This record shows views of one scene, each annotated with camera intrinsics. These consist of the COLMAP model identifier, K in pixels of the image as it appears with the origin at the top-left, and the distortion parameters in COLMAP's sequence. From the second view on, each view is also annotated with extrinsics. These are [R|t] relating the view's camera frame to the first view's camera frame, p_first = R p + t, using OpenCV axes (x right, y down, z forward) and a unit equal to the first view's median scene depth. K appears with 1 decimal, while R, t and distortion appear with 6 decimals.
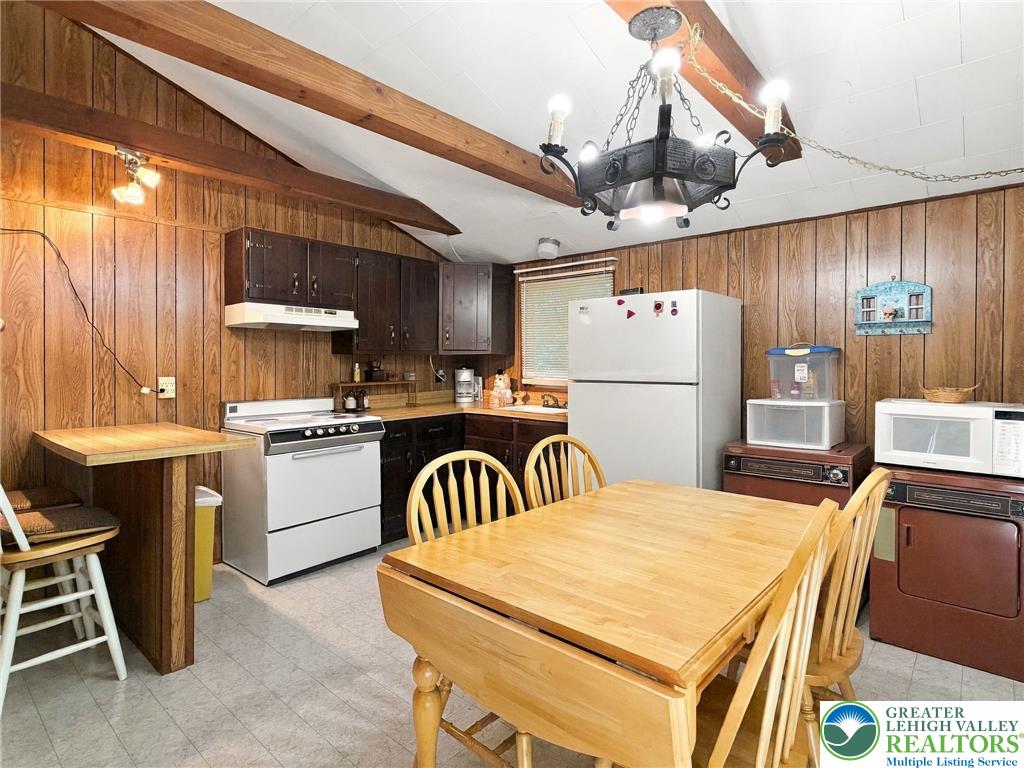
lens RADIAL K [[538.5, 0, 508.7], [0, 538.5, 369.3], [0, 0, 1]] dist [-0.004325, -0.001718]
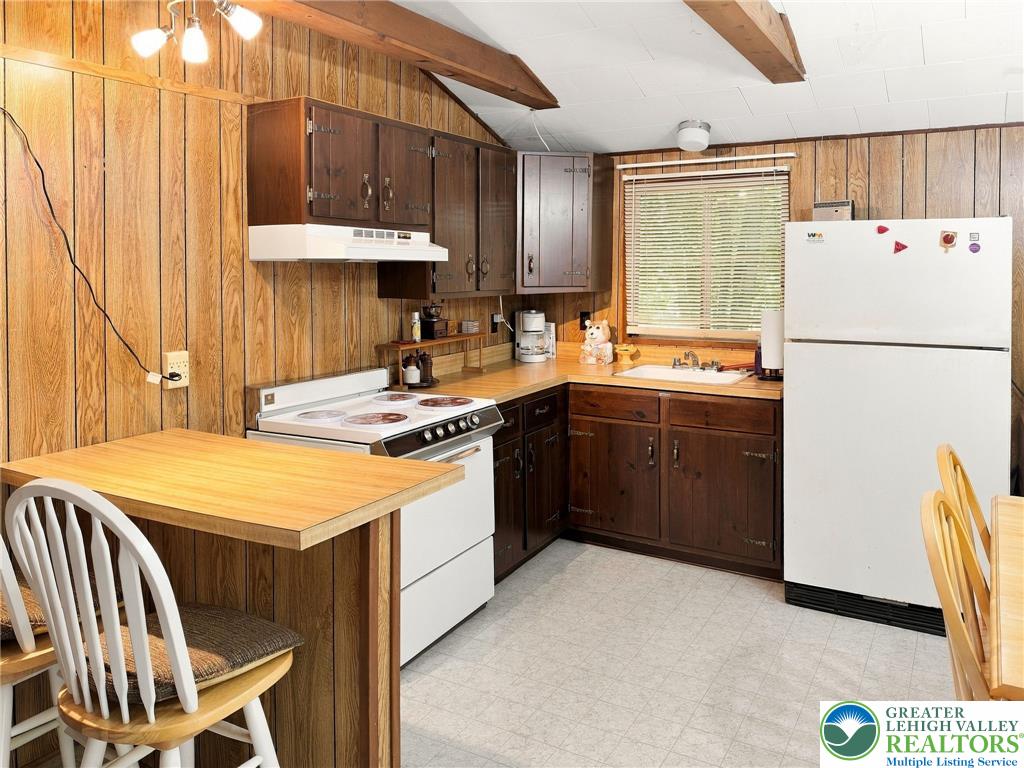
lens RADIAL K [[780.1, 0, 510.8], [0, 780.1, 316.4], [0, 0, 1]] dist [0.062857, -0.149611]
pose [[0.981996, -0.016686, 0.188164, -0.381372], [0.007451, 0.998737, 0.049685, -0.056082], [-0.188755, -0.047388, 0.980880, 0.079915]]
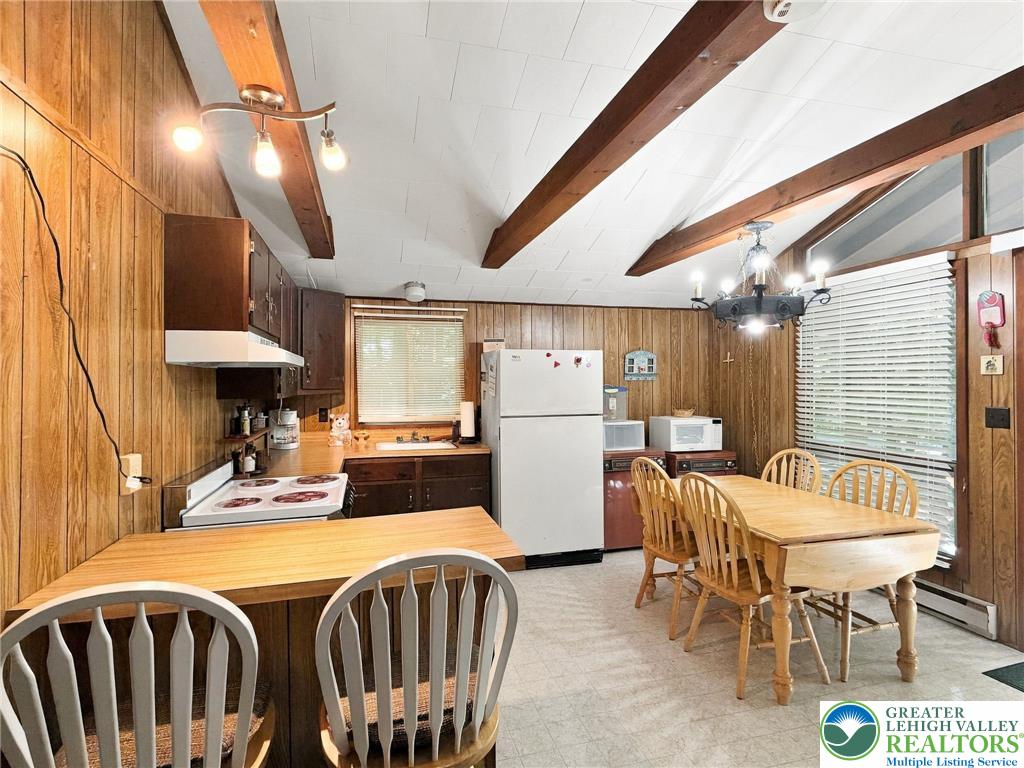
lens RADIAL K [[522.5, 0, 512.0], [0, 522.5, 384.0], [0, 0, 1]] dist [-0.000077, -0.000361]
pose [[0.556491, -0.008617, 0.830809, -0.754632], [0.016456, 0.999864, -0.000652, -0.046447], [-0.830690, 0.014035, 0.556558, 0.313621]]
